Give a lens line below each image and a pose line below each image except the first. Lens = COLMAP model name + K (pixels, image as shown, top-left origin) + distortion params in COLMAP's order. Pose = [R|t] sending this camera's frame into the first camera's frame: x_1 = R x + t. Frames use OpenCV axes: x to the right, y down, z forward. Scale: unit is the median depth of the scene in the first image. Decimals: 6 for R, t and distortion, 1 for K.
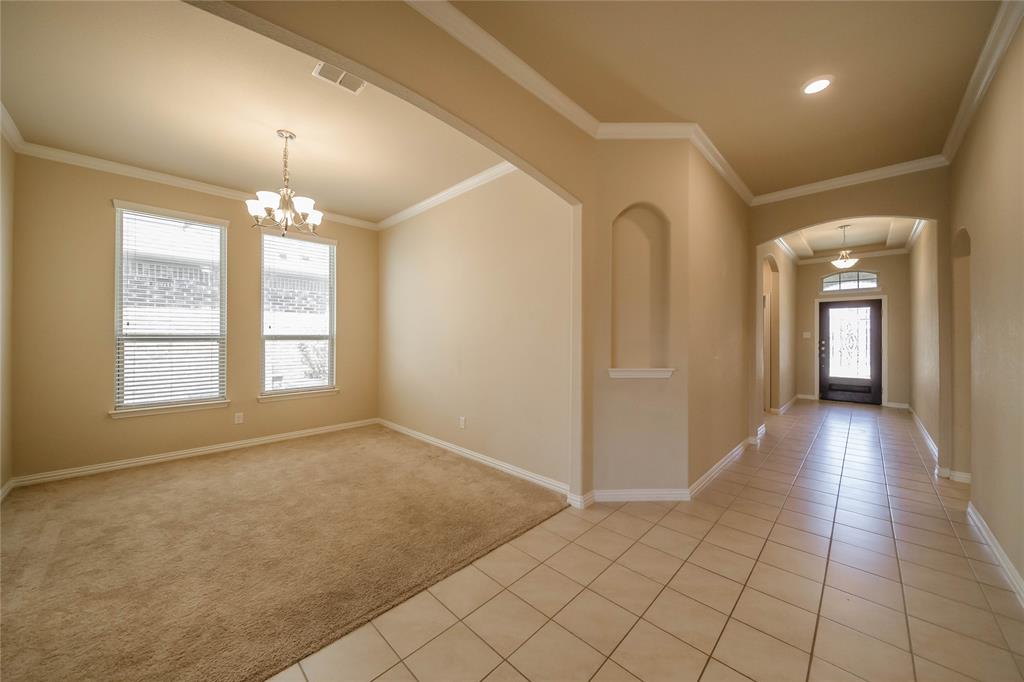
lens RADIAL K [[361.6, 0, 504.6], [0, 361.6, 339.9], [0, 0, 1]] dist [-0.001411, -0.001320]
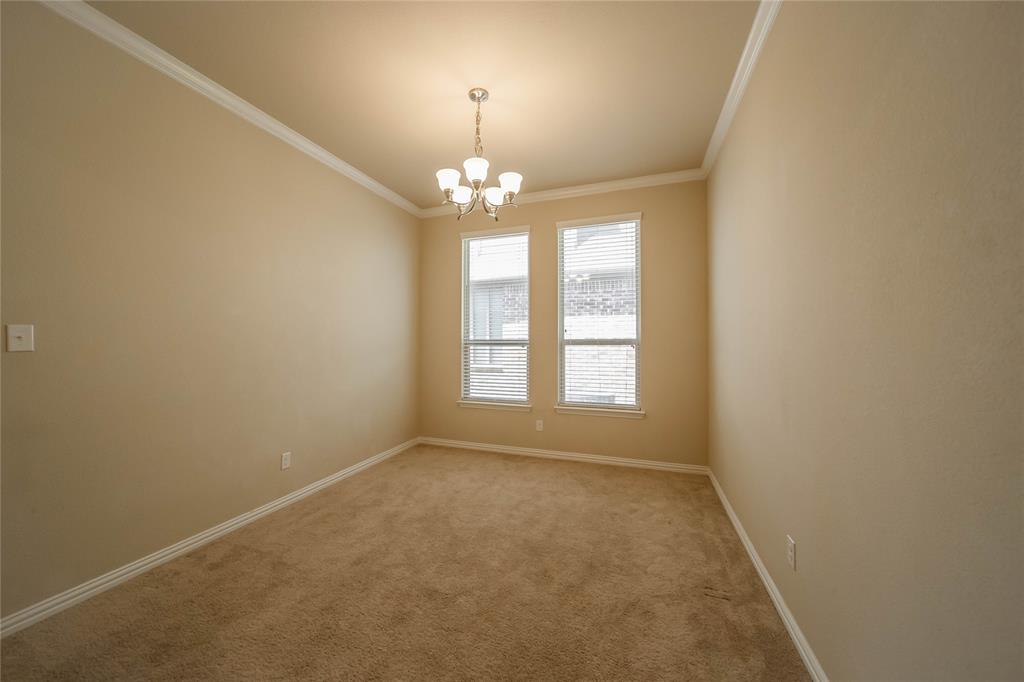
lens RADIAL K [[361.6, 0, 520.4], [0, 361.6, 339.8], [0, 0, 1]] dist [-0.001411, -0.001320]
pose [[0.413440, -0.005844, -0.910513, 0.140714], [-0.003326, 0.999963, -0.007929, -0.005951], [0.910525, 0.006307, 0.413405, 0.607802]]
